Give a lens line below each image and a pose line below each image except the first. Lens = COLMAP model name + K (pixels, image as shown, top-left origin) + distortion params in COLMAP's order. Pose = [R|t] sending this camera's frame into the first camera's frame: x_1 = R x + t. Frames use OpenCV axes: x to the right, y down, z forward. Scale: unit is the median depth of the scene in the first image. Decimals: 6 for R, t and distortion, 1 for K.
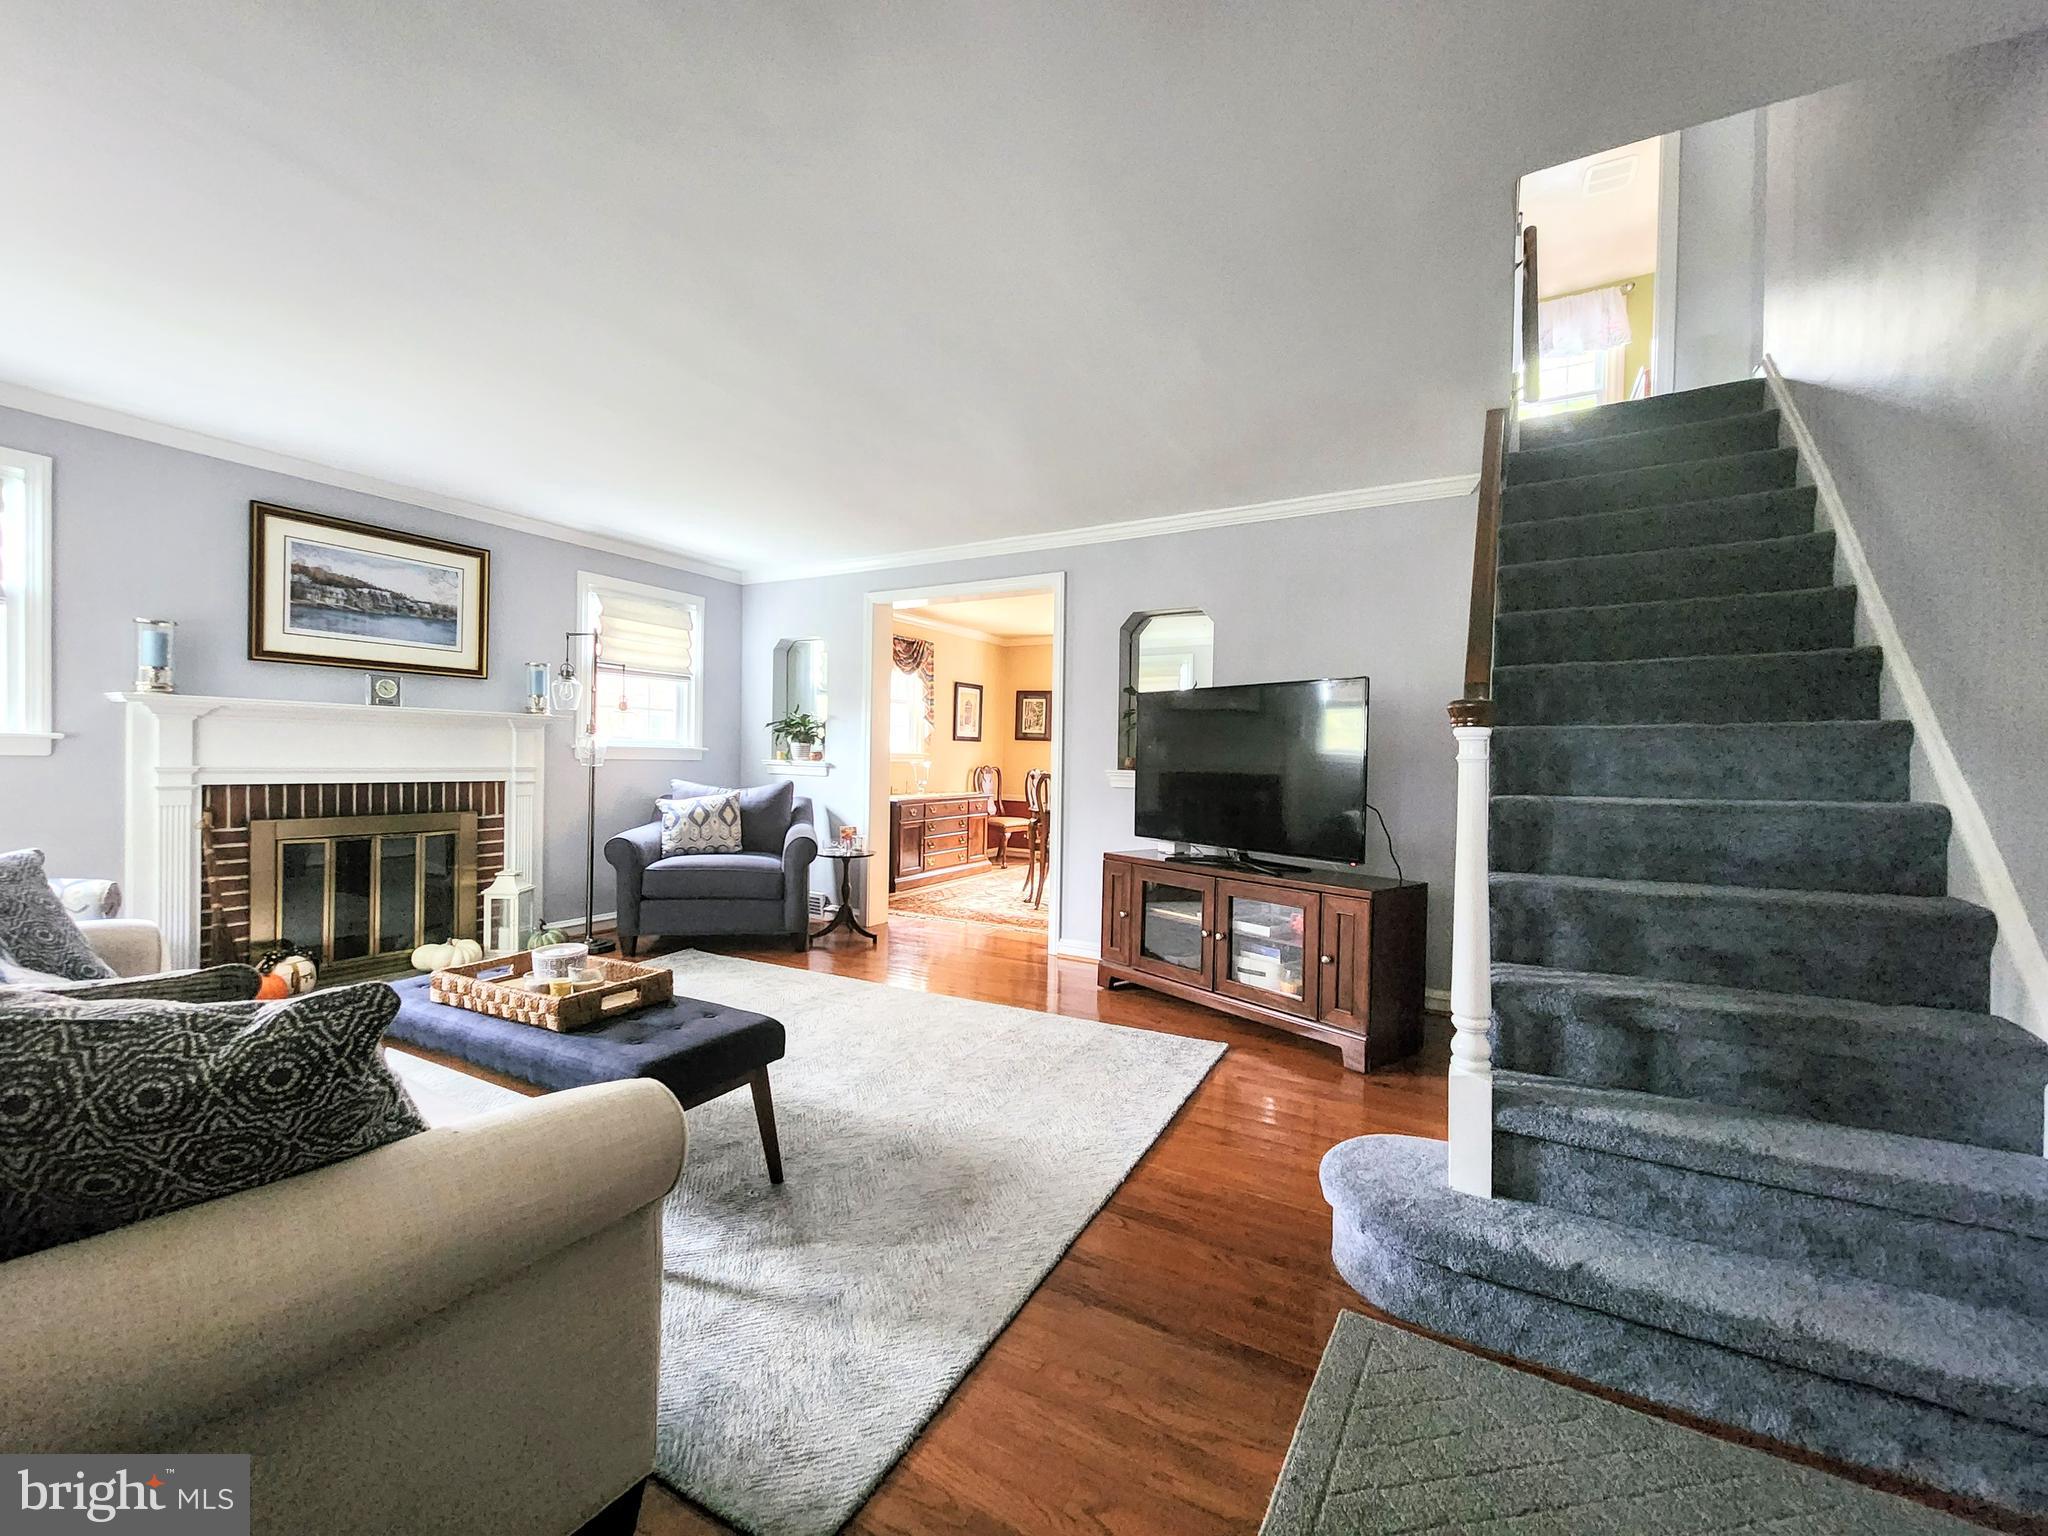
lens RADIAL K [[832.7, 0, 1008.8], [0, 832.7, 767.2], [0, 0, 1]] dist [-0.004467, 0.000228]
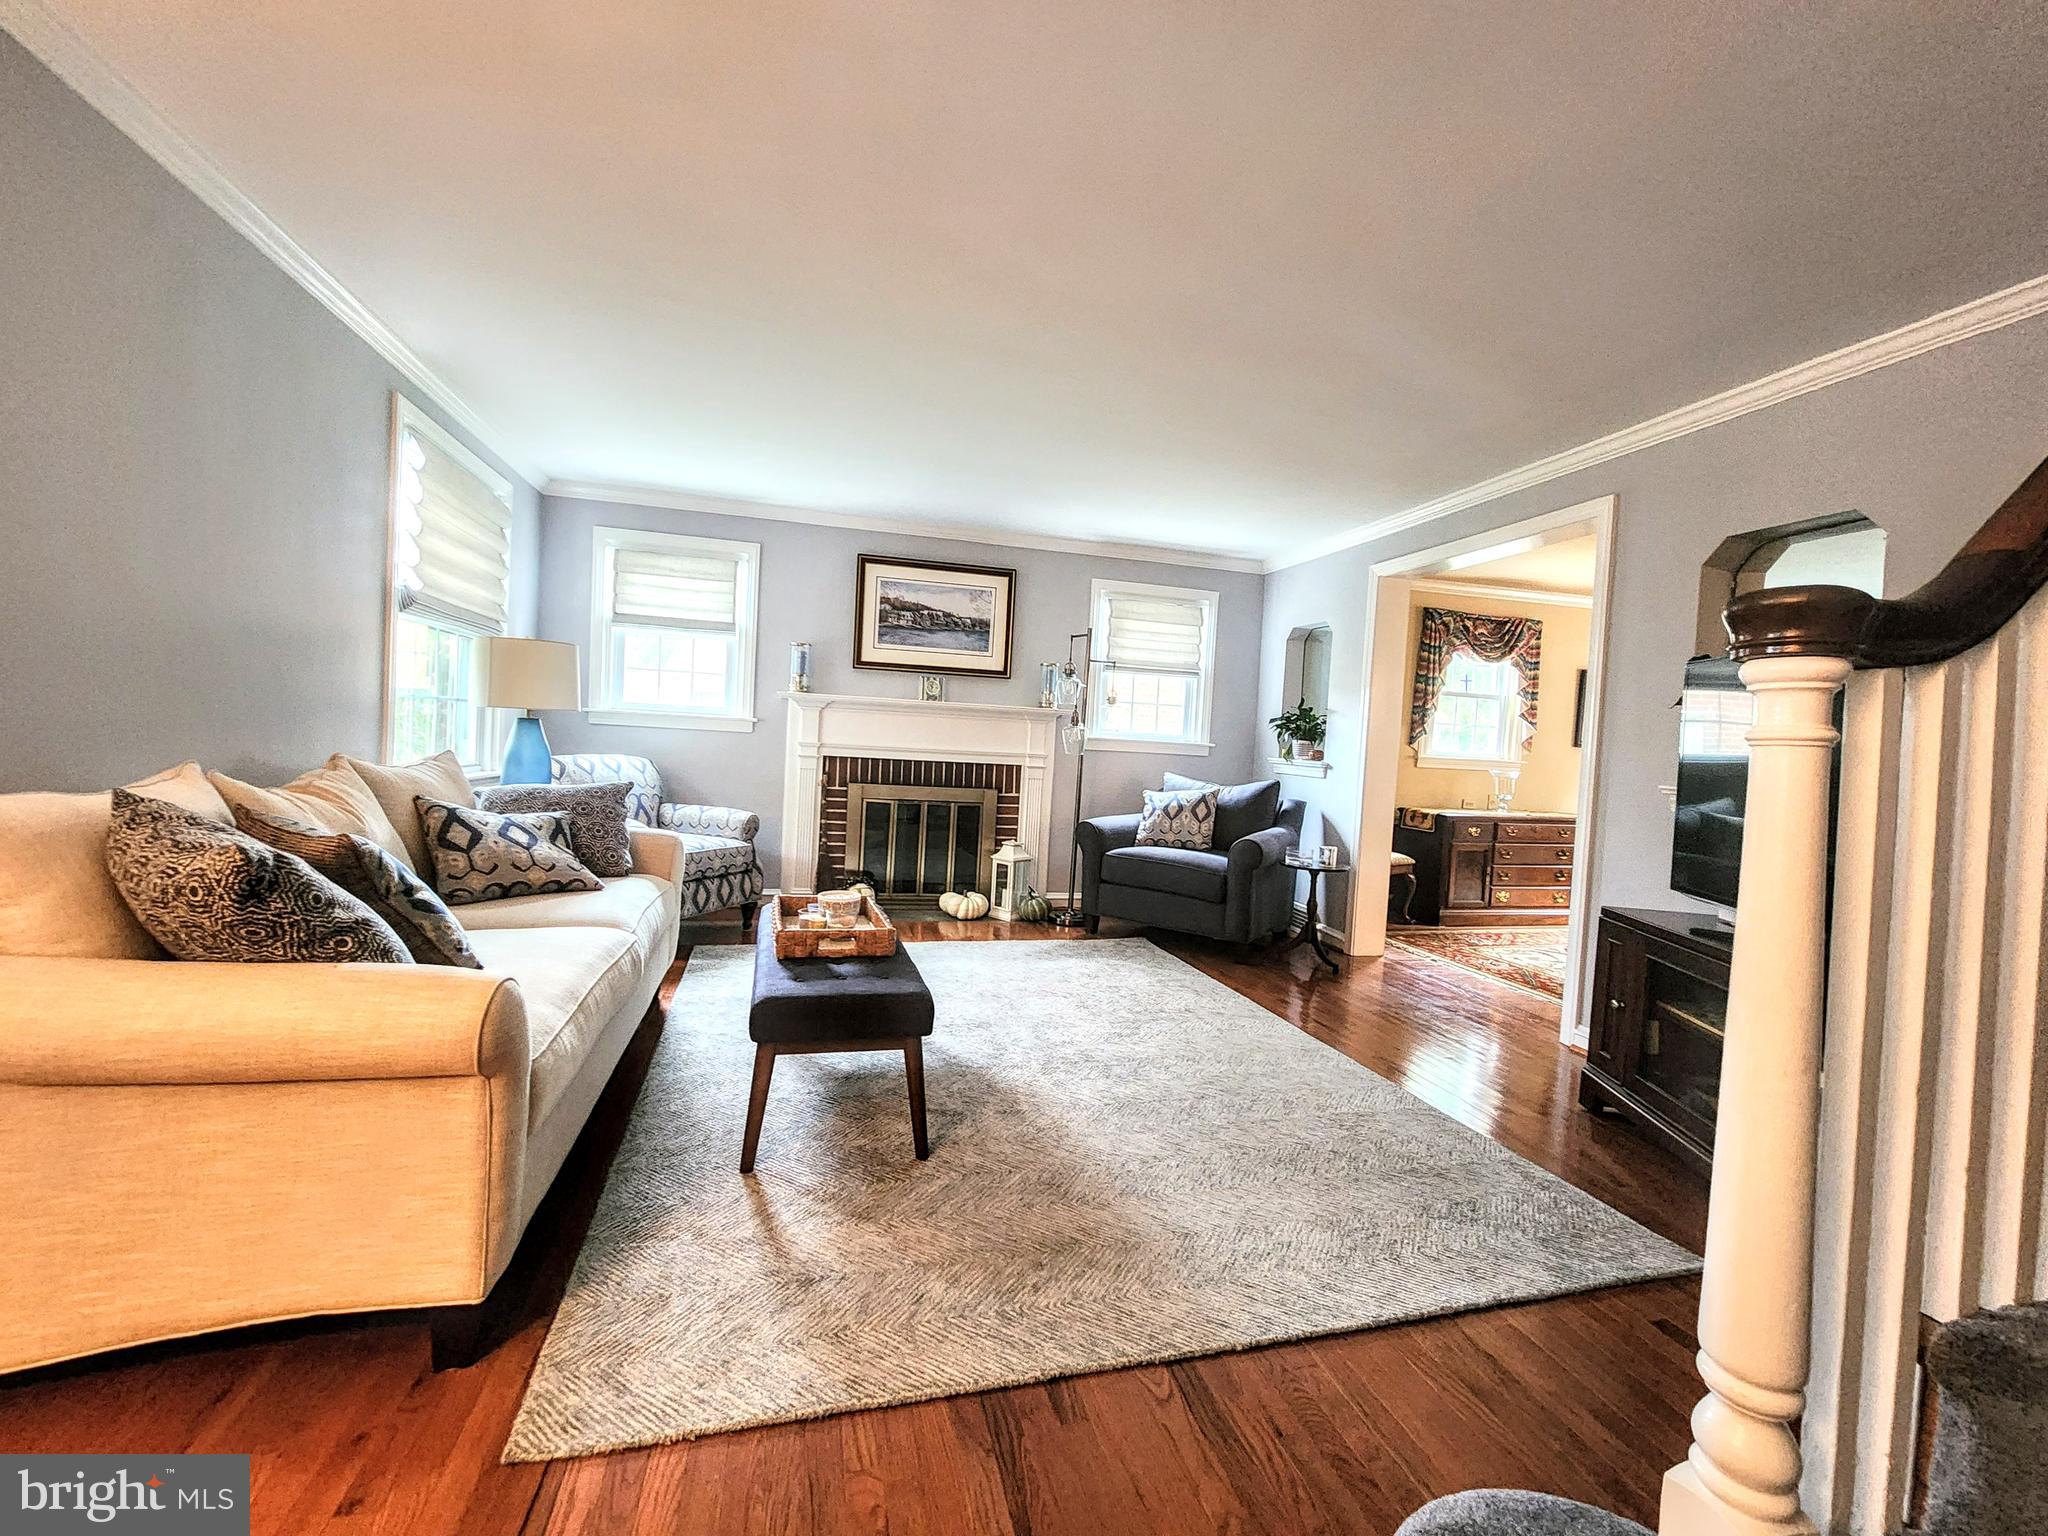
lens RADIAL K [[832.7, 0, 1007.8], [0, 832.7, 766.8], [0, 0, 1]] dist [-0.004467, 0.000228]
pose [[0.691122, 0.041982, -0.721518, 0.228520], [-0.049318, 0.998724, 0.010870, 0.007077], [0.721053, 0.028071, 0.692311, 0.173956]]
